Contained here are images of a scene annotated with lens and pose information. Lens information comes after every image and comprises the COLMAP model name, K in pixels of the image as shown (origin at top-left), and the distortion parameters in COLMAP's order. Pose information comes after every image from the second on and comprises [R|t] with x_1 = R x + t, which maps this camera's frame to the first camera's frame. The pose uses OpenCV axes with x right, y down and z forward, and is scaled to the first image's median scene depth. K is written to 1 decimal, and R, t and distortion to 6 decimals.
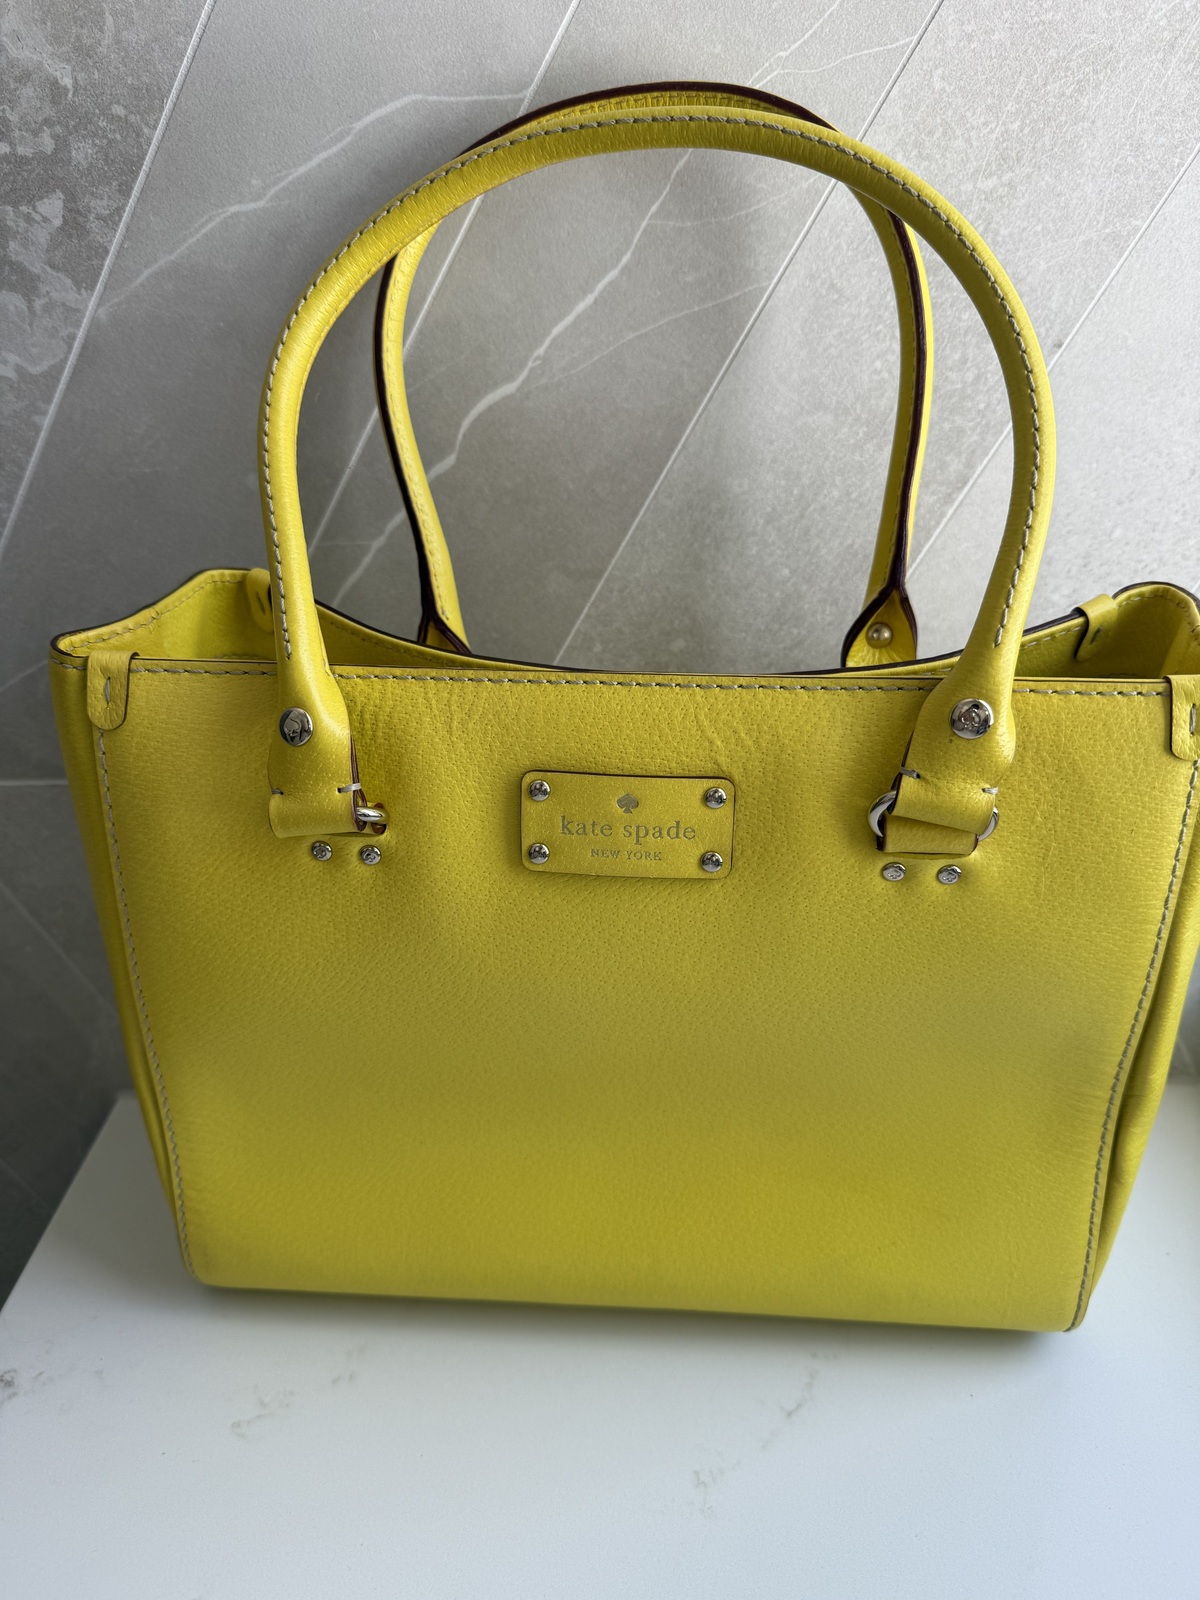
lens RADIAL K [[1132.9, 0, 601.1], [0, 1132.9, 799.6], [0, 0, 1]] dist [-0.029227, 0.001518]
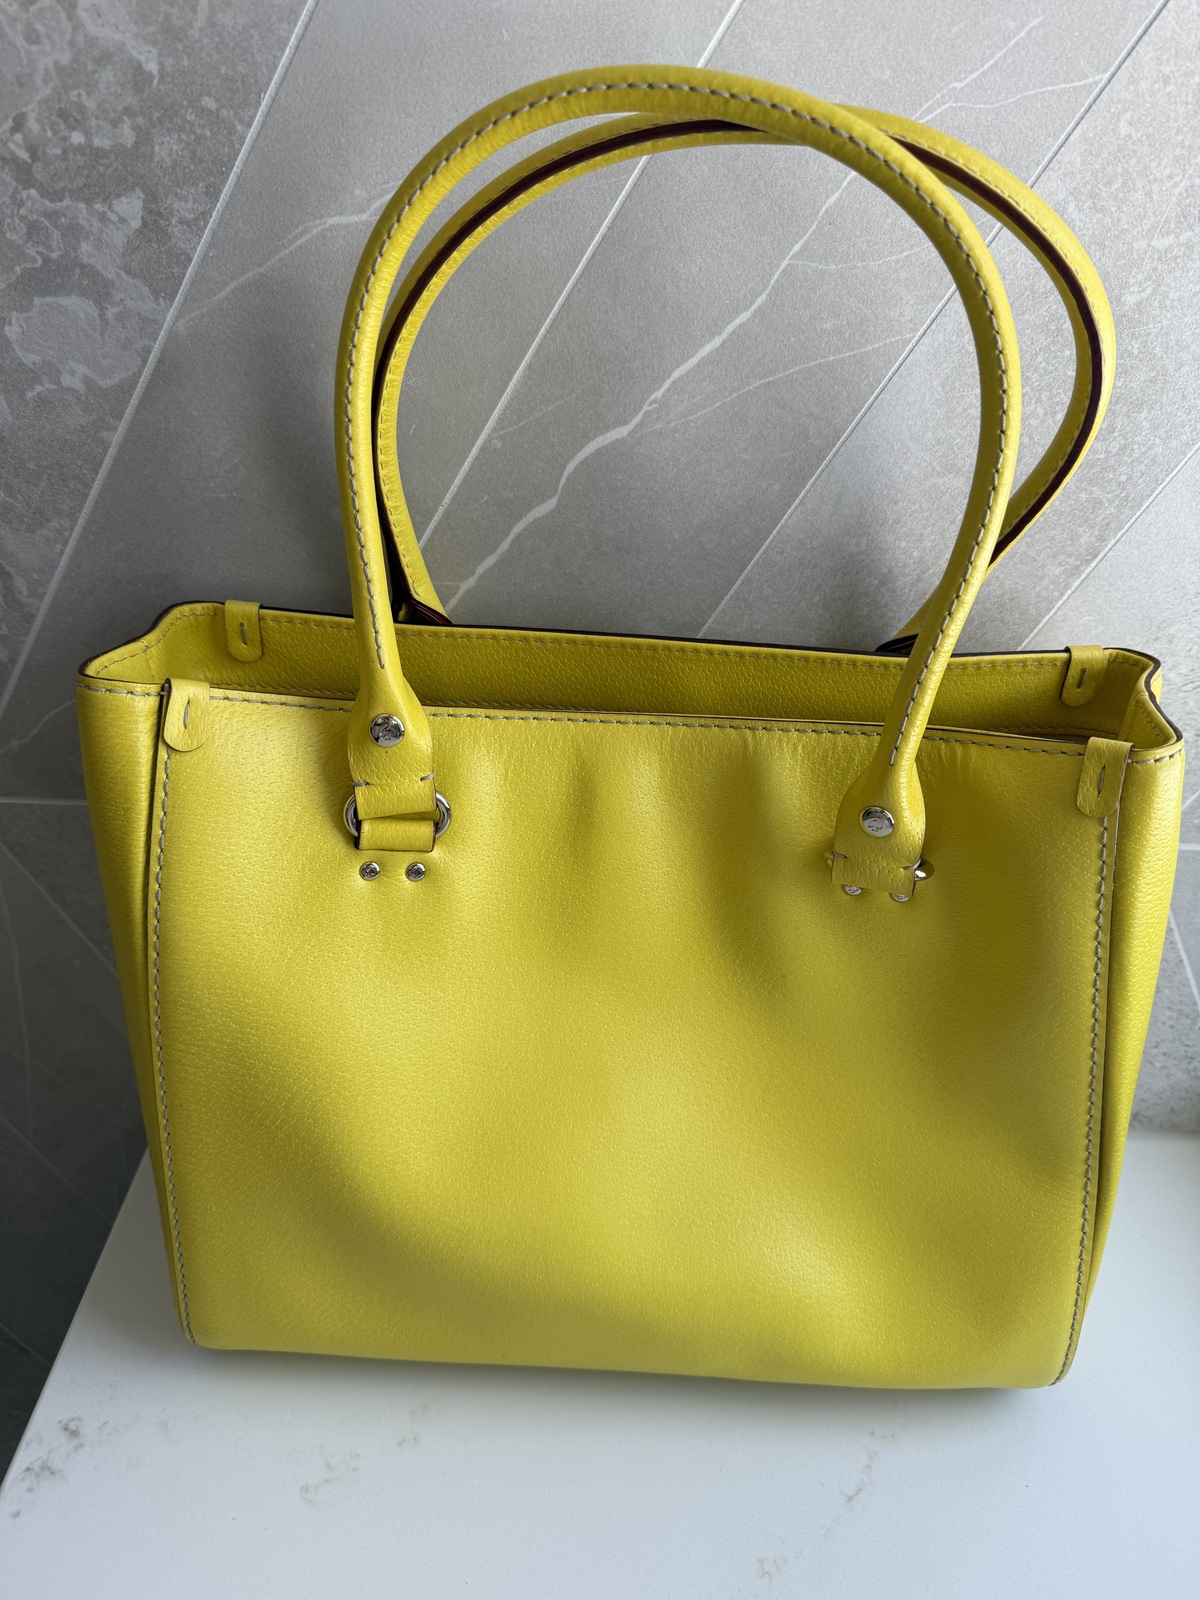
lens RADIAL K [[1132.9, 0, 596.2], [0, 1132.9, 798.9], [0, 0, 1]] dist [-0.029227, 0.001518]
pose [[0.998571, 0.051969, 0.012429, -0.100638], [-0.052946, 0.993694, 0.098835, -0.161074], [-0.007214, -0.099352, 0.995026, 0.052593]]
